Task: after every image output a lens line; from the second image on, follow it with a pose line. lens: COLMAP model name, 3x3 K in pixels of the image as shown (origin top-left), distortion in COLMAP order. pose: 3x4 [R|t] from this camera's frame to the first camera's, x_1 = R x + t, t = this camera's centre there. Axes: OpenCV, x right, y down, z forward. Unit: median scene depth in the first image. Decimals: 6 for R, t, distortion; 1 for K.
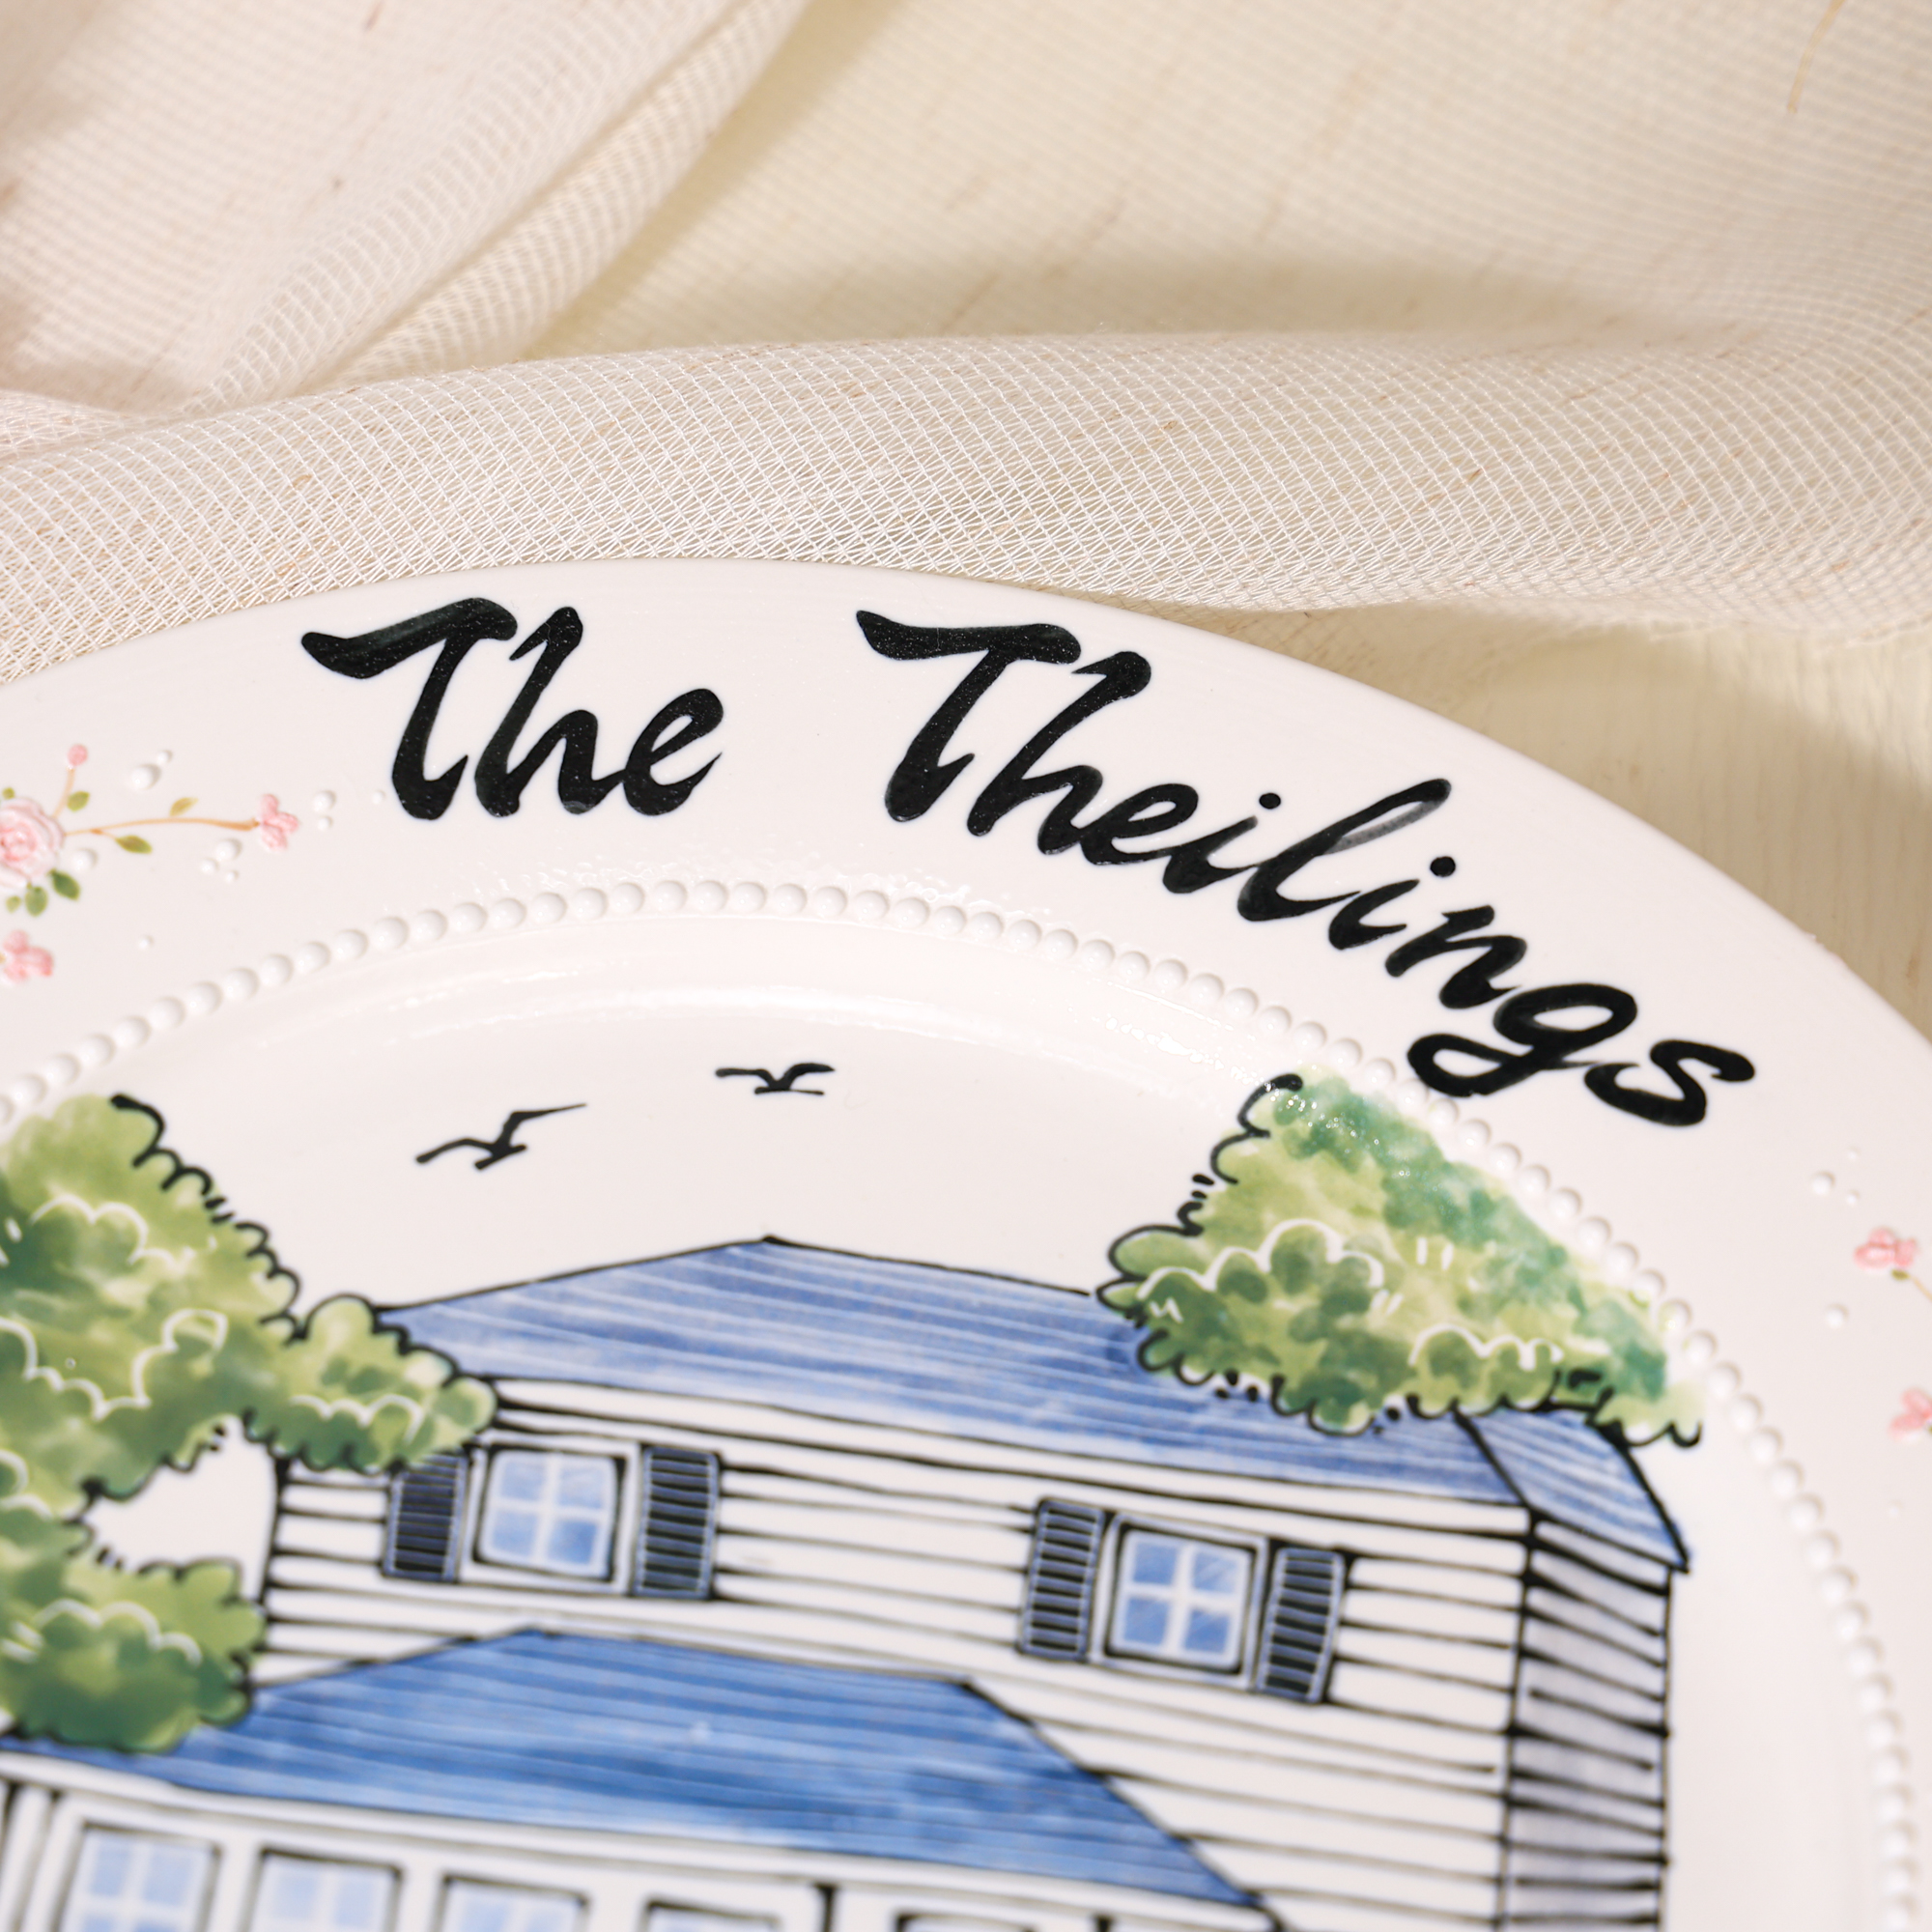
lens RADIAL K [[8019.1, 0, 986.6], [0, 8019.1, 1011.2], [0, 0, 1]] dist [0.489566, 0.000000]
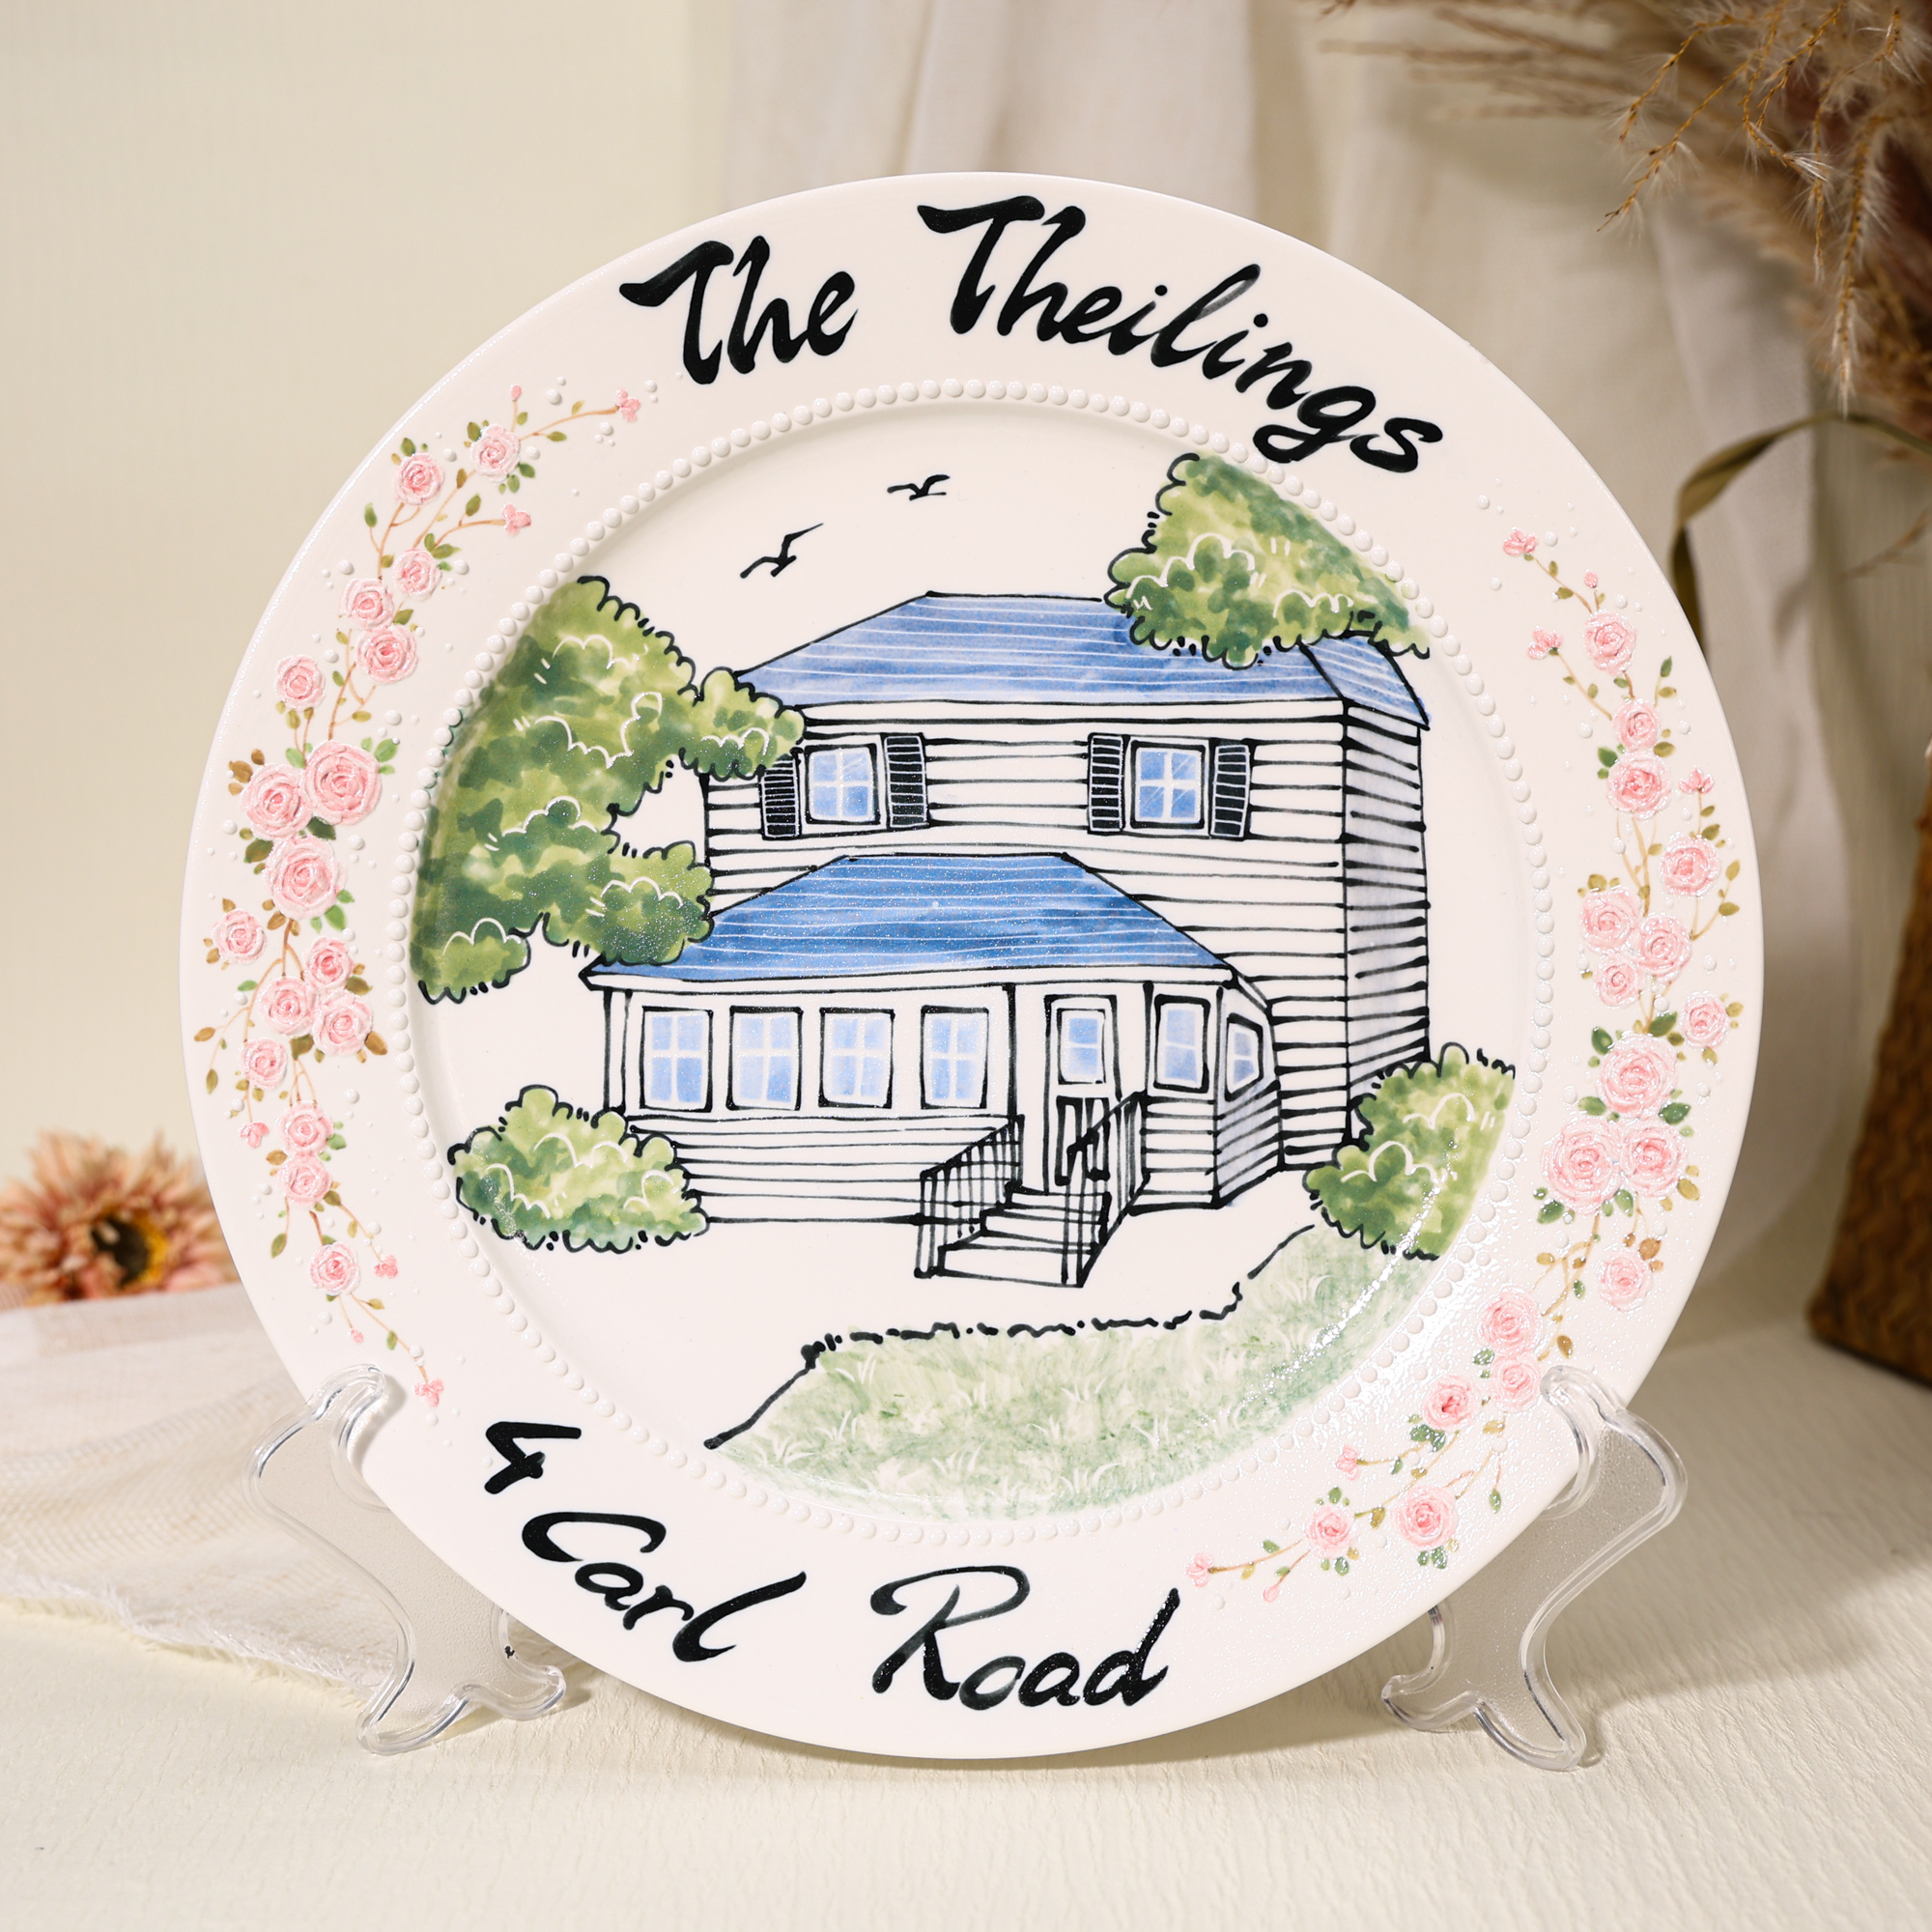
lens RADIAL K [[2972.8, 0, 1001.7], [0, 2972.8, 1004.2], [0, 0, 1]] dist [-0.001157, 0.000000]
pose [[0.982813, -0.117300, -0.142548, 0.078922], [0.178622, 0.799247, 0.573845, -0.296180], [0.046619, -0.589445, 0.806462, 0.380418]]
